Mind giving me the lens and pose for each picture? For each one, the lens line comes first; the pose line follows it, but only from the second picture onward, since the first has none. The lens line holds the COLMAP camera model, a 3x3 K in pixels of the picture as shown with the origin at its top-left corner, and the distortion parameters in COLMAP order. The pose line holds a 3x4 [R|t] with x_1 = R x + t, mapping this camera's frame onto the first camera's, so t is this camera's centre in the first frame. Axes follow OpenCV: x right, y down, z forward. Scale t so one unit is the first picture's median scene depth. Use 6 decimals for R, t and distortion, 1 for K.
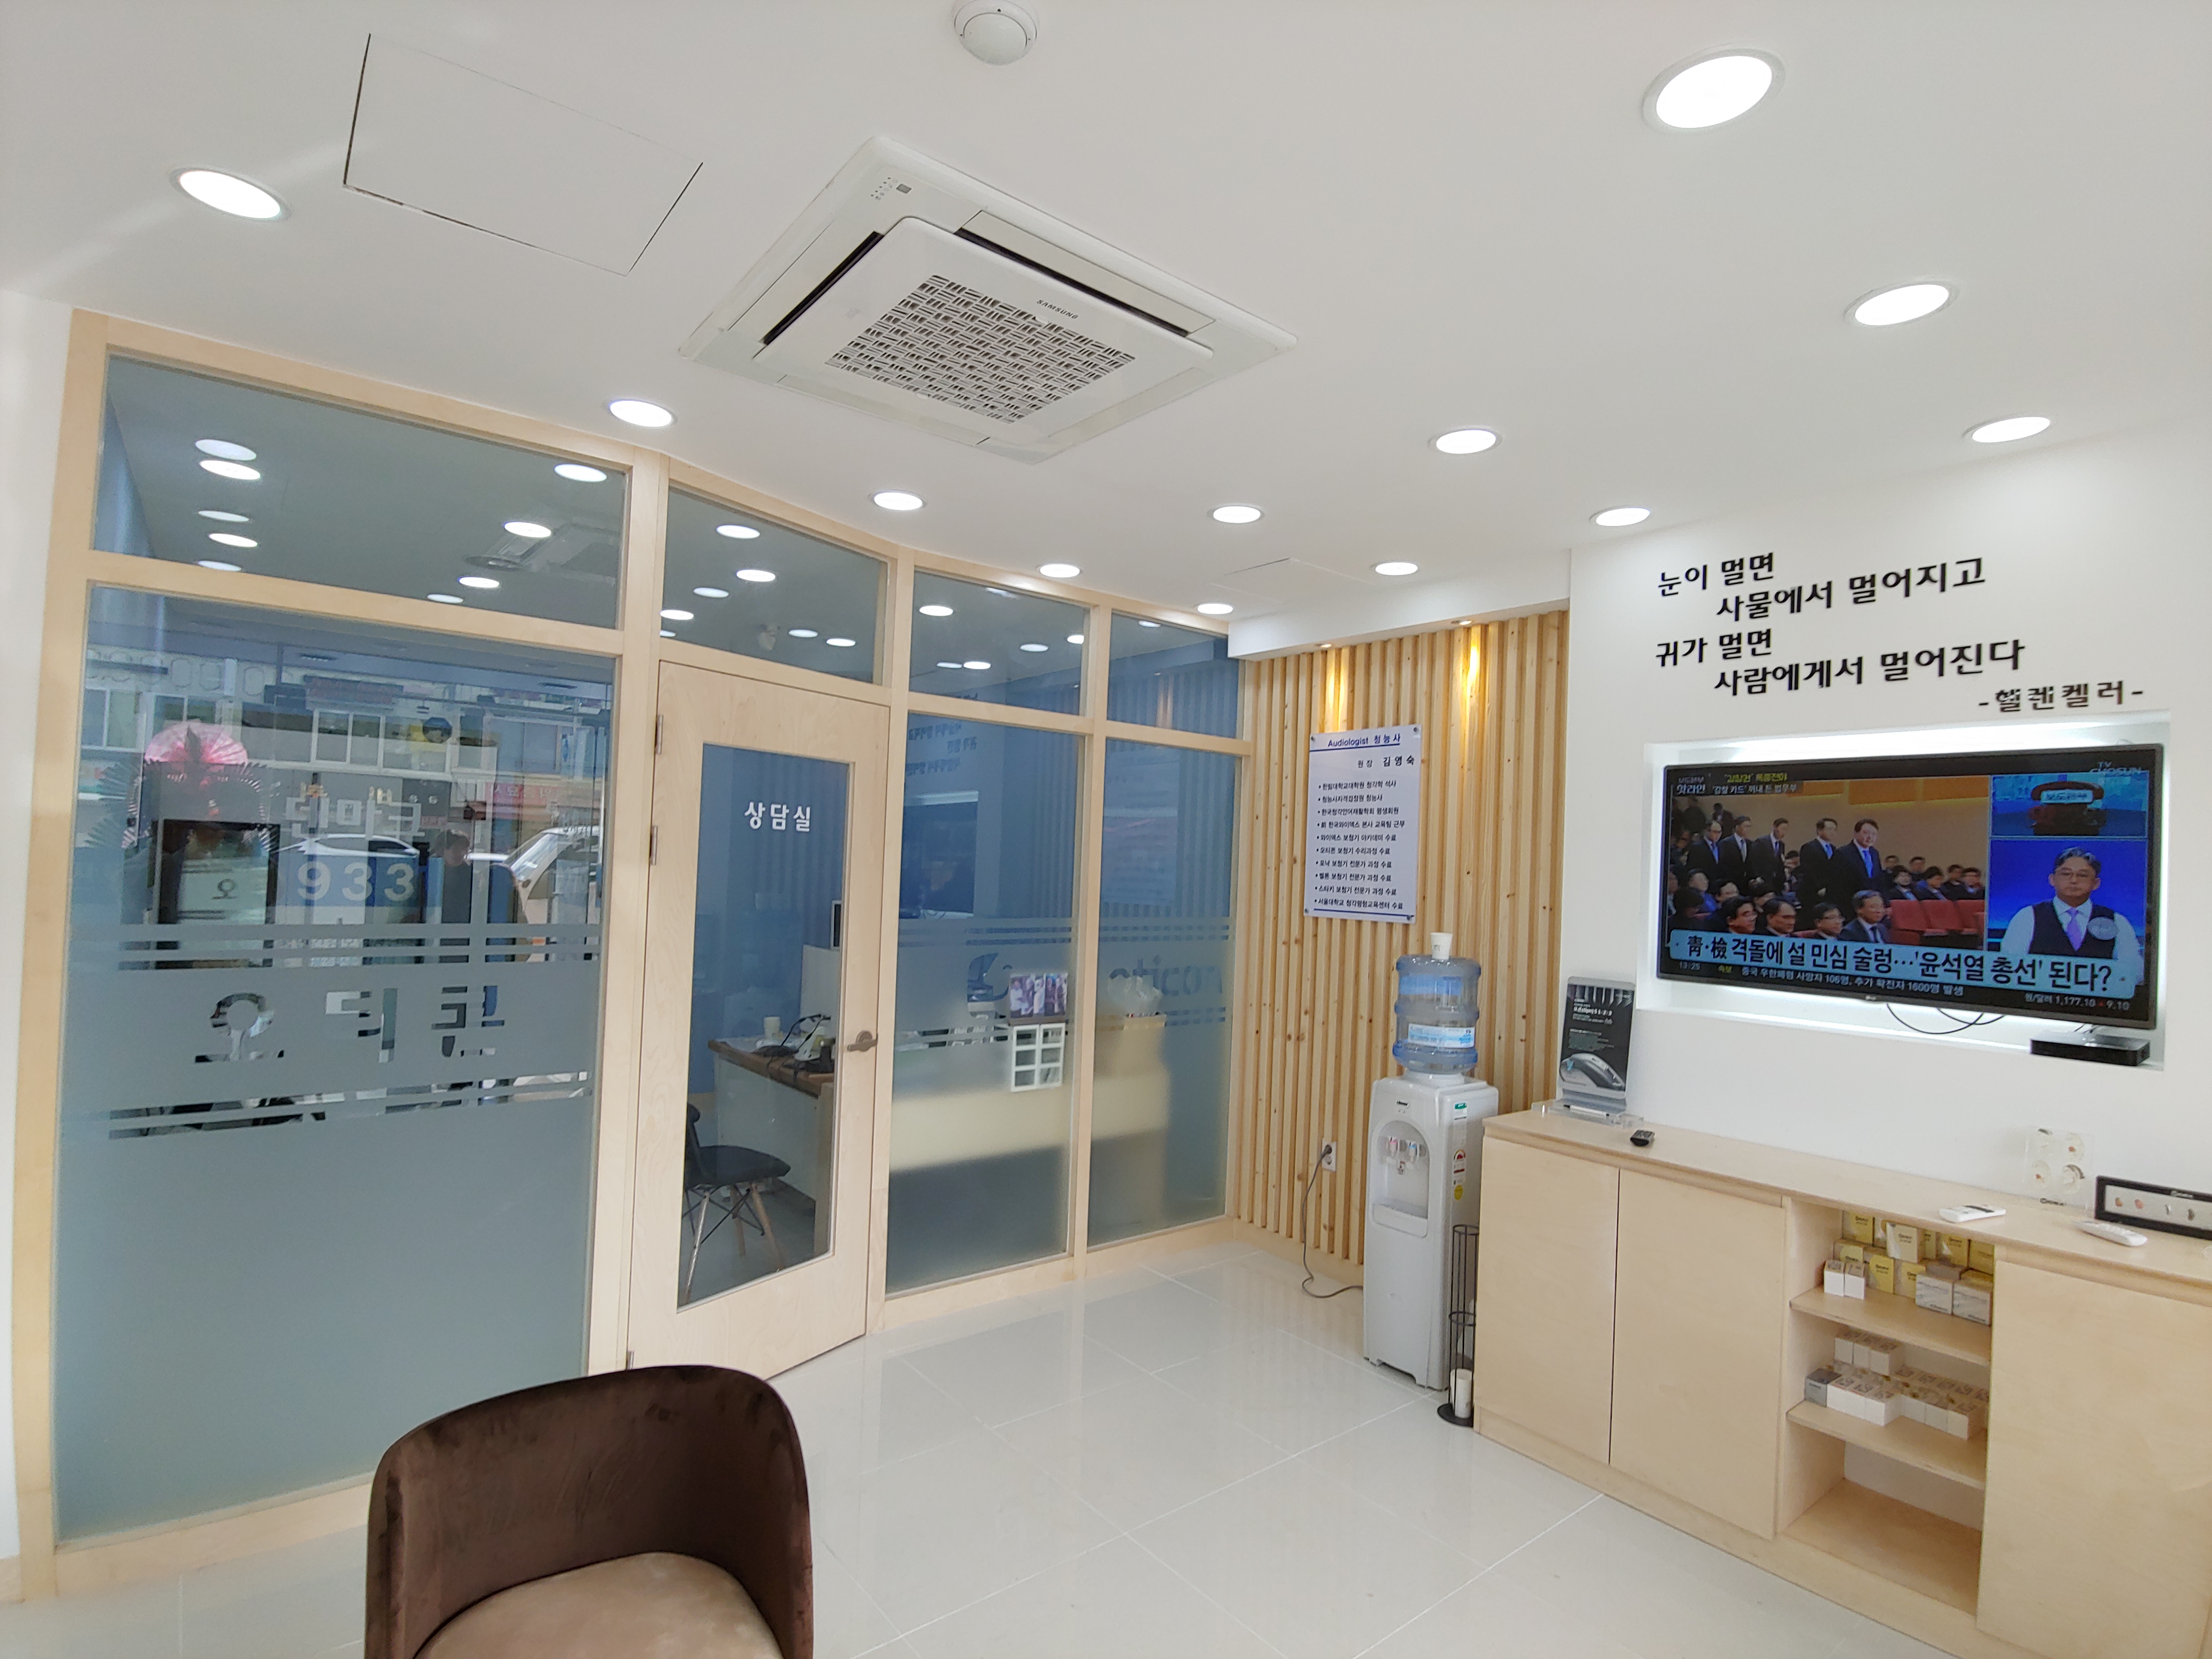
lens RADIAL K [[1100.7, 0, 1106.0], [0, 1100.7, 829.5], [0, 0, 1]] dist [0.016825, -0.025684]
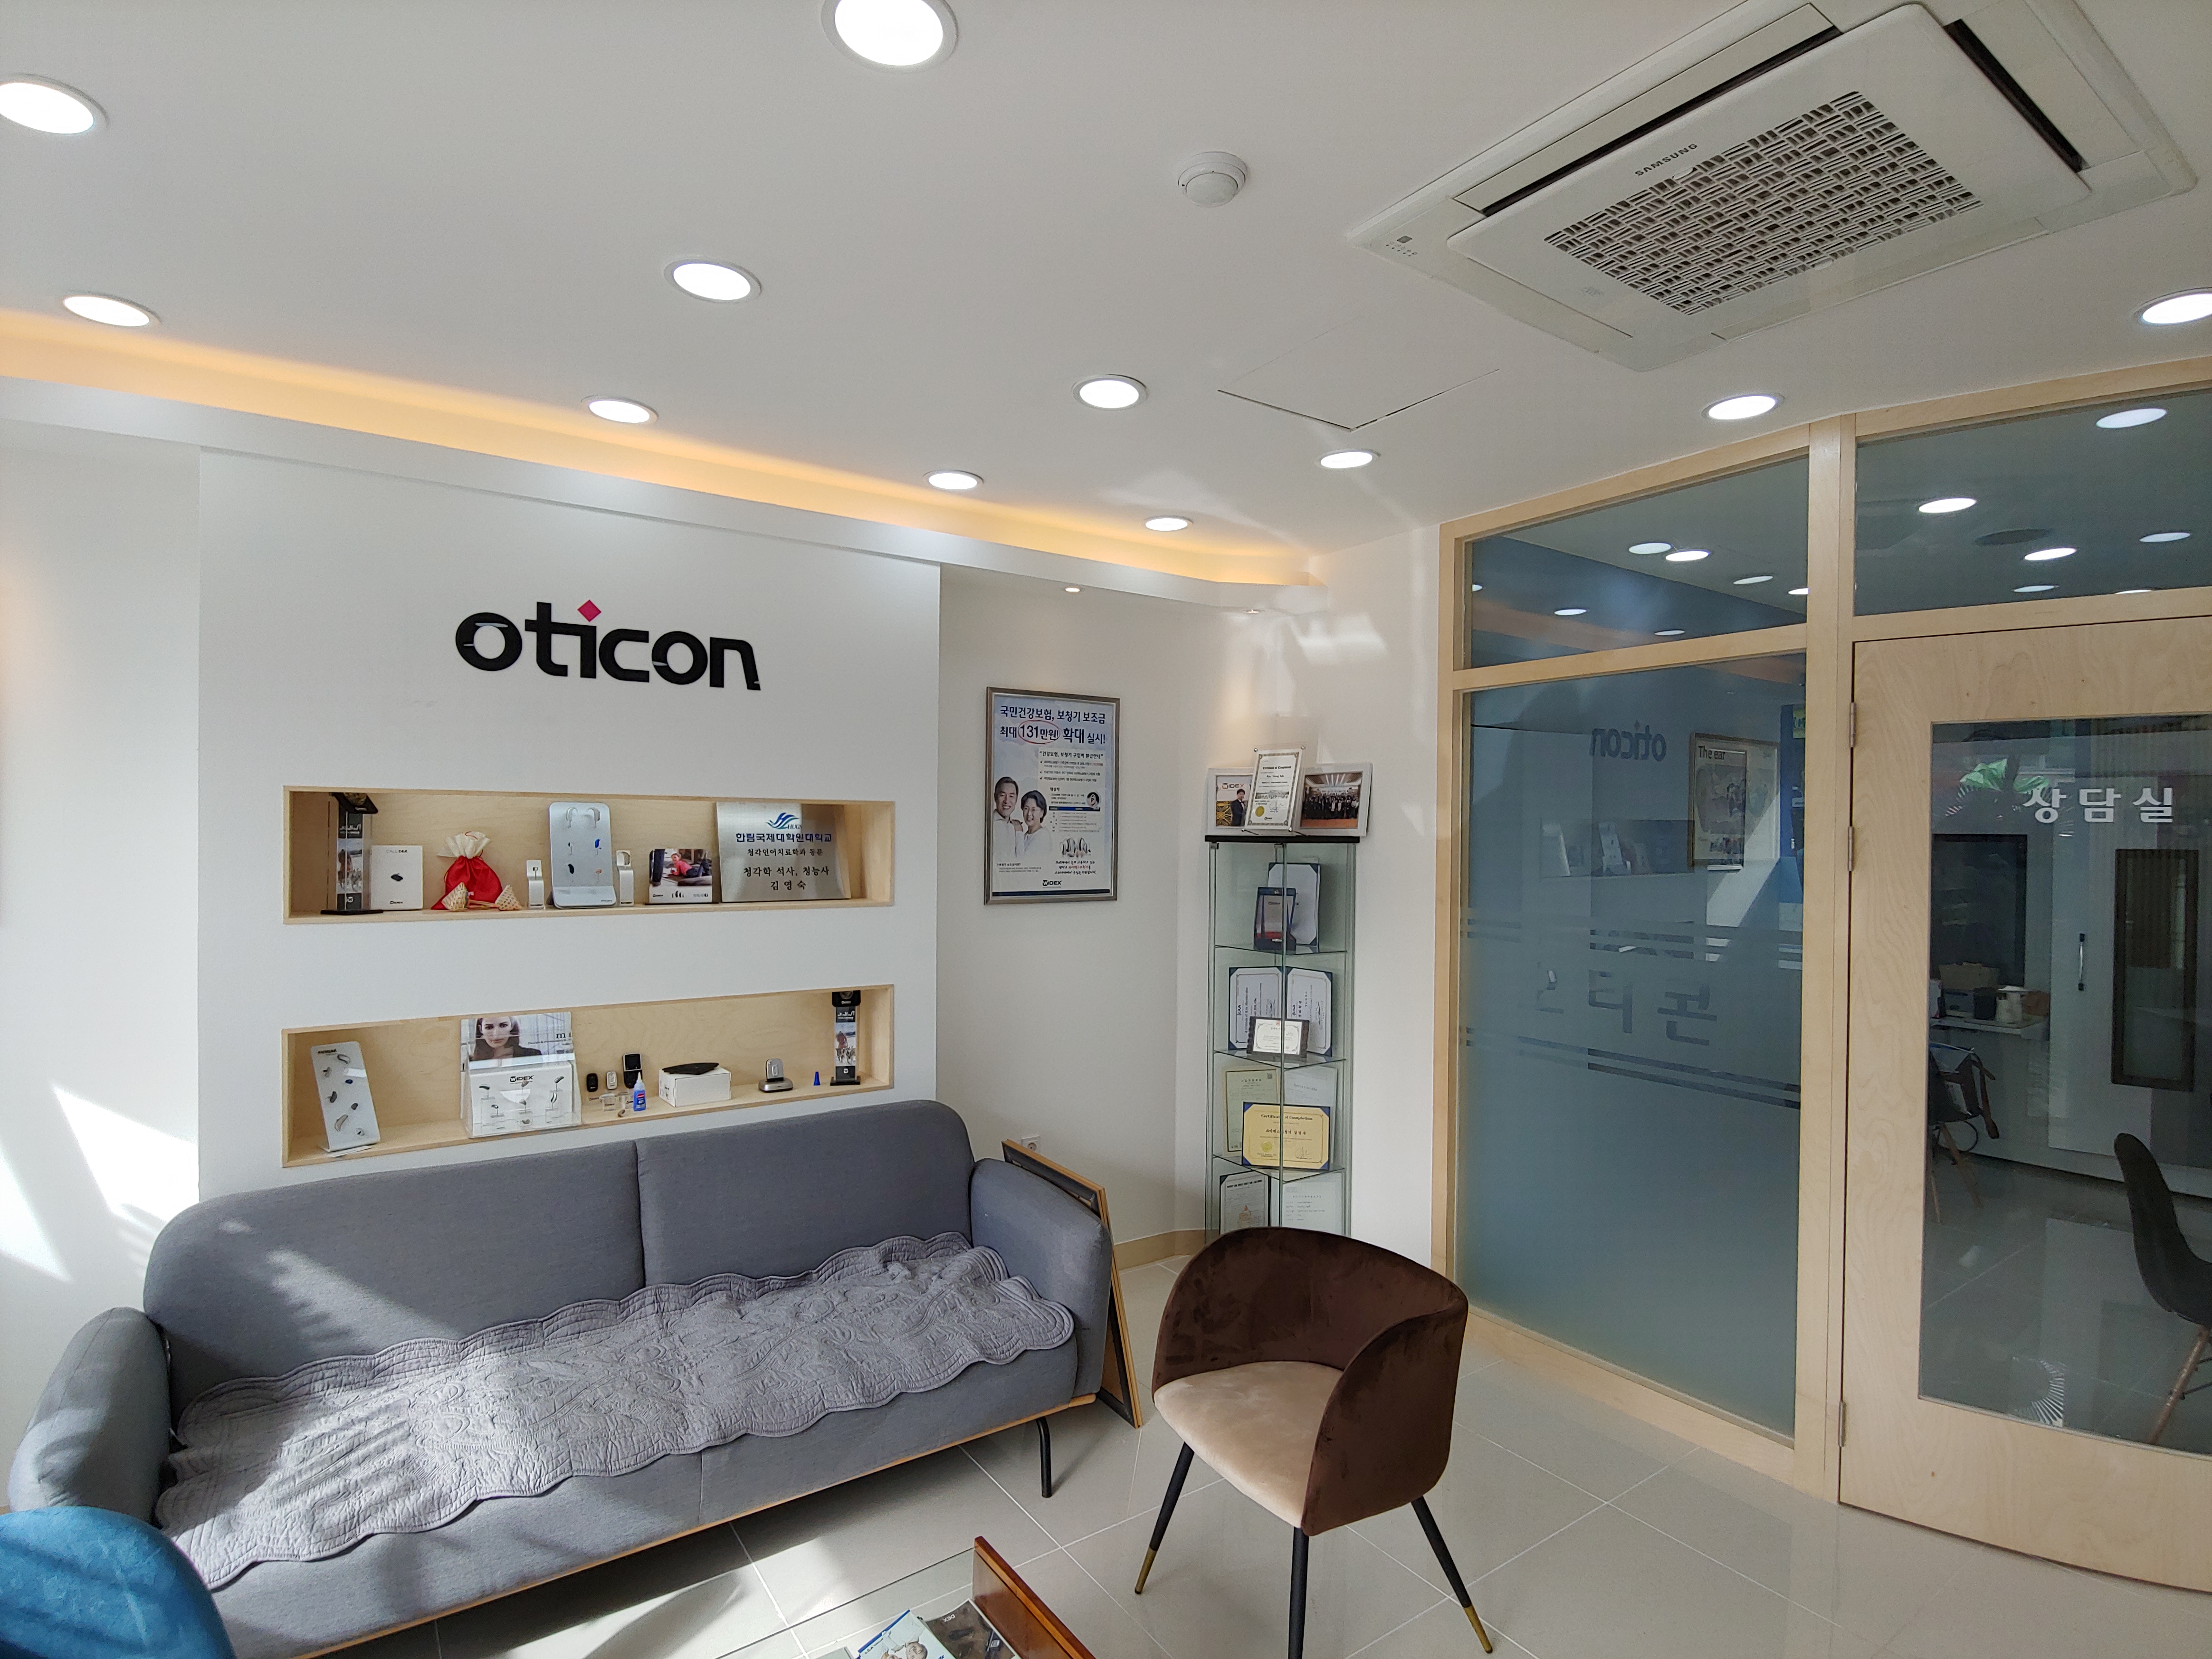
lens RADIAL K [[1100.7, 0, 1106.0], [0, 1100.7, 829.5], [0, 0, 1]] dist [0.016825, -0.025684]
pose [[-0.062283, -0.050758, -0.996767, 1.333139], [0.017520, 0.998496, -0.051940, 0.087990], [0.997905, -0.020698, -0.061300, 1.117102]]
